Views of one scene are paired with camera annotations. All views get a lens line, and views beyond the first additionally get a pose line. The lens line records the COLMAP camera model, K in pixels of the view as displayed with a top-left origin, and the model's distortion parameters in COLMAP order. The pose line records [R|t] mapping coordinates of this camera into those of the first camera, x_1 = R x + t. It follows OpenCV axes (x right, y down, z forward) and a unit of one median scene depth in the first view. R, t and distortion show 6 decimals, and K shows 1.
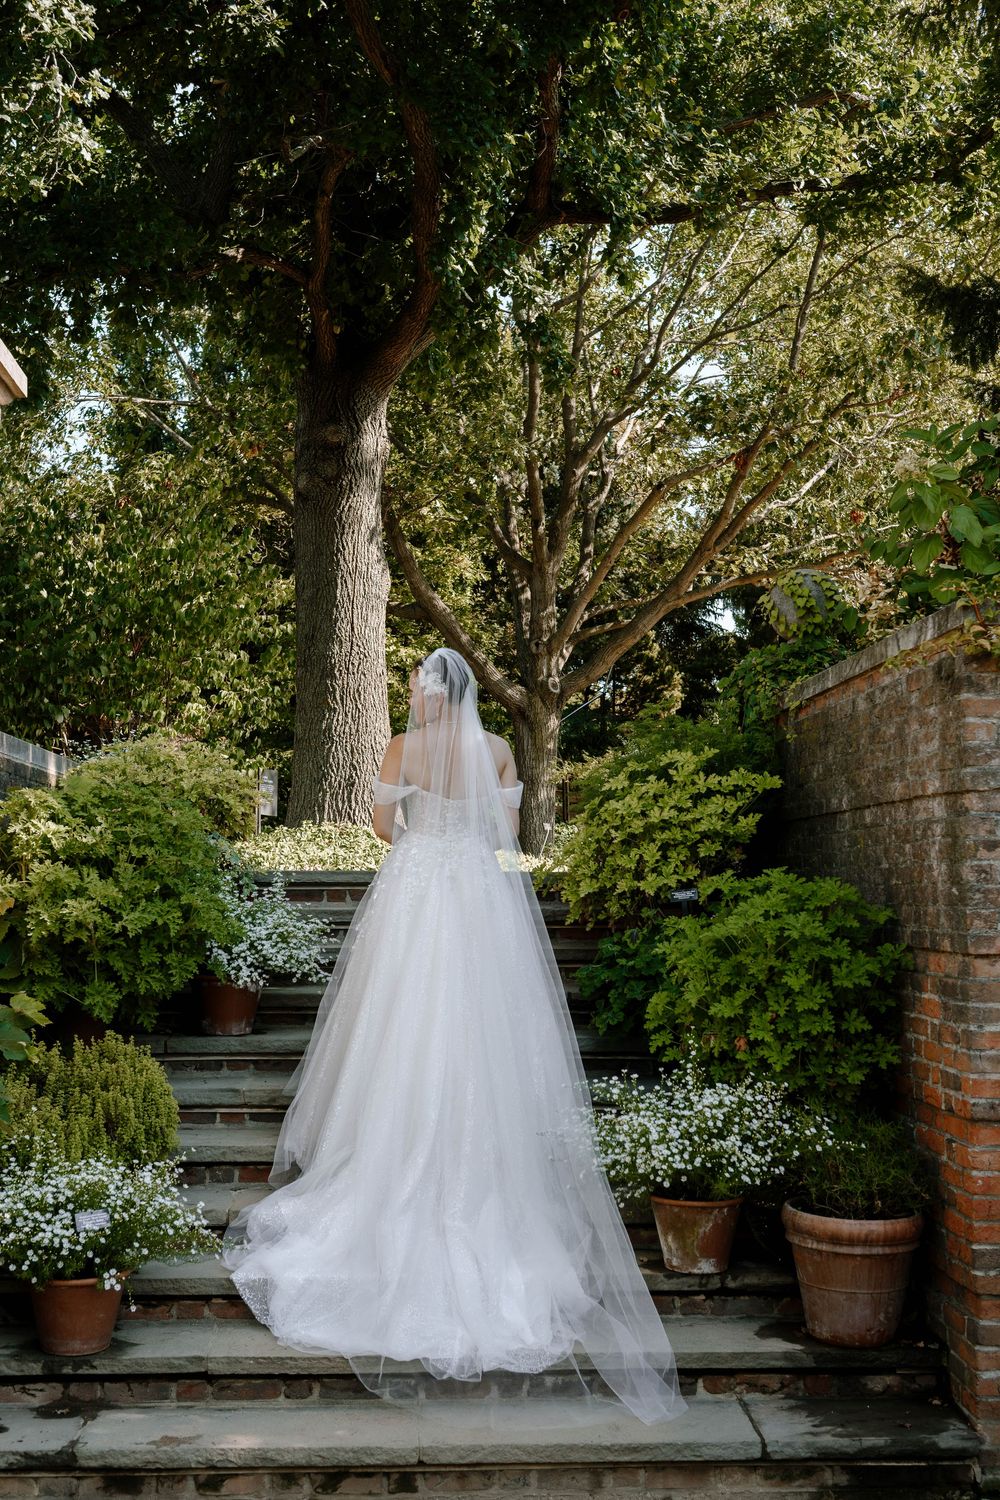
lens RADIAL K [[1757.1, 0, 500.0], [0, 1757.1, 750.0], [0, 0, 1]] dist [-0.004329, 0.016495]
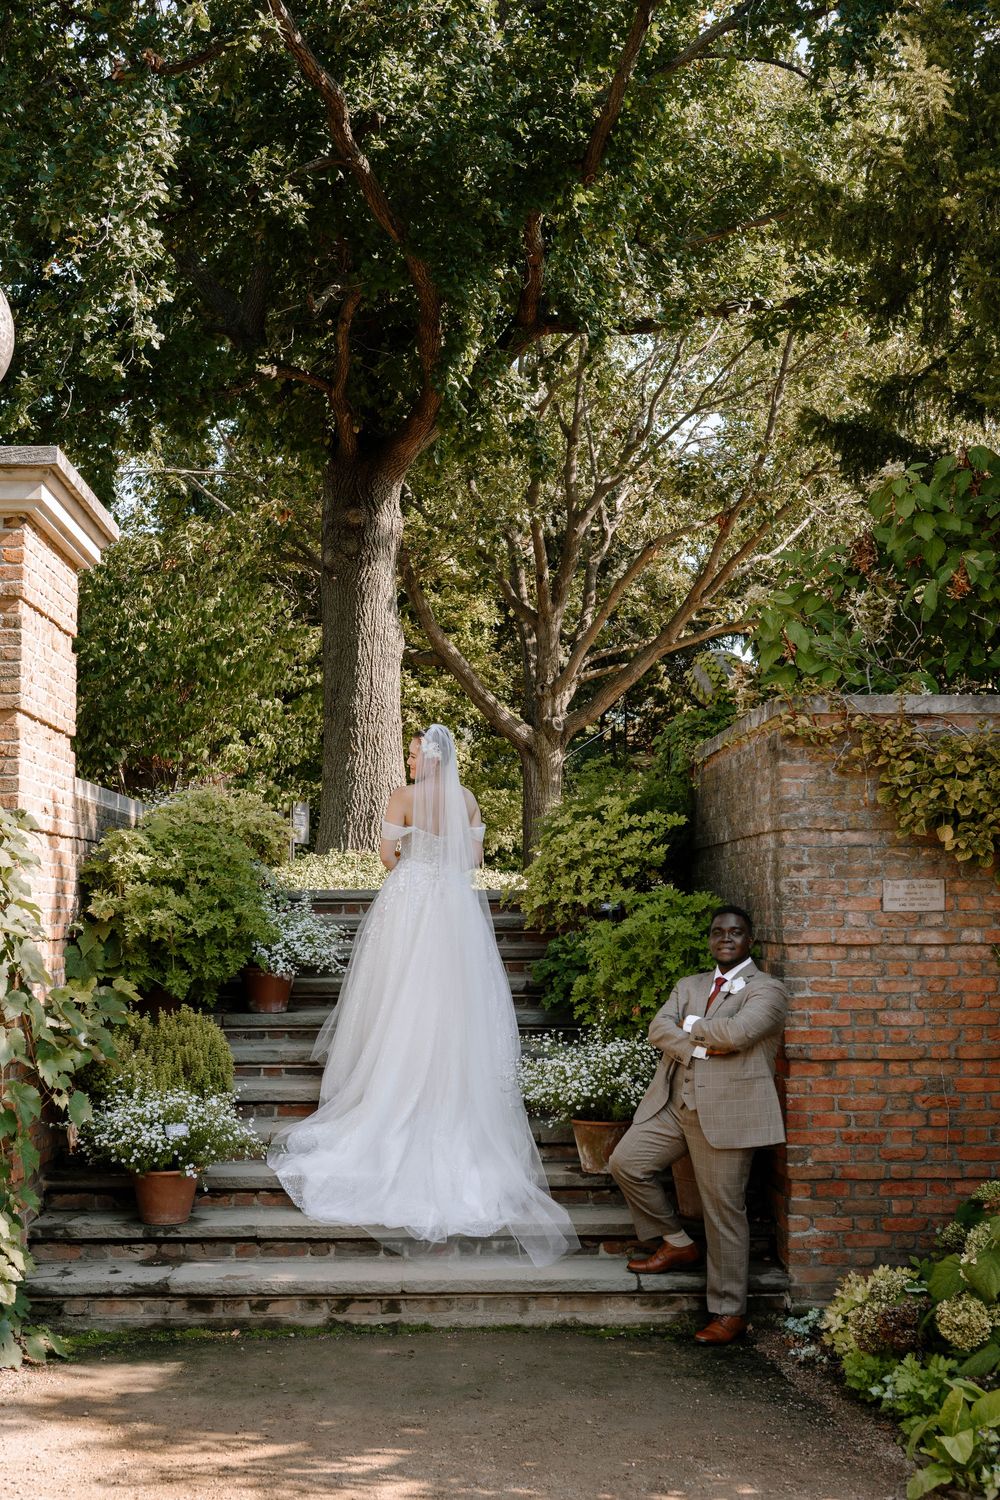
lens RADIAL K [[1681.1, 0, 488.9], [0, 1681.1, 777.6], [0, 0, 1]] dist [0.004708, -0.004120]
pose [[0.999772, -0.006241, -0.020399, 0.042984], [0.006244, 0.999981, 0.000082, -0.016544], [0.020398, -0.000210, 0.999792, -0.297902]]
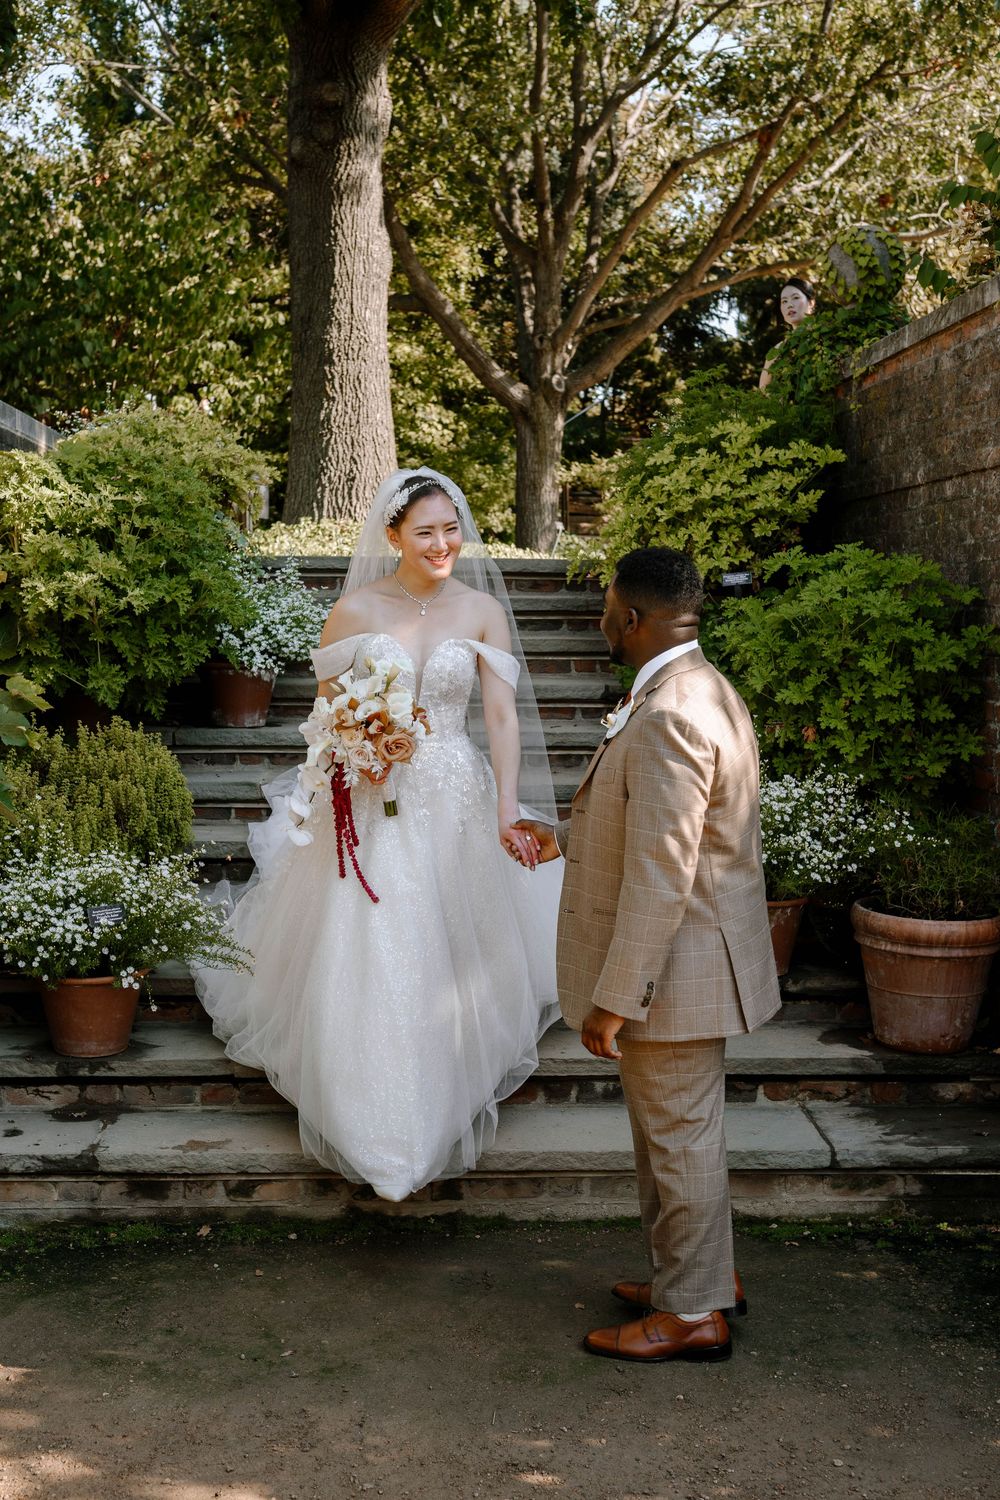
lens RADIAL K [[1802.1, 0, 493.1], [0, 1802.1, 730.0], [0, 0, 1]] dist [-0.006061, 0.014510]
pose [[0.999978, 0.006273, 0.002000, -0.025680], [-0.006499, 0.989087, 0.147188, 0.025336], [-0.001055, -0.147198, 0.989107, 0.065573]]
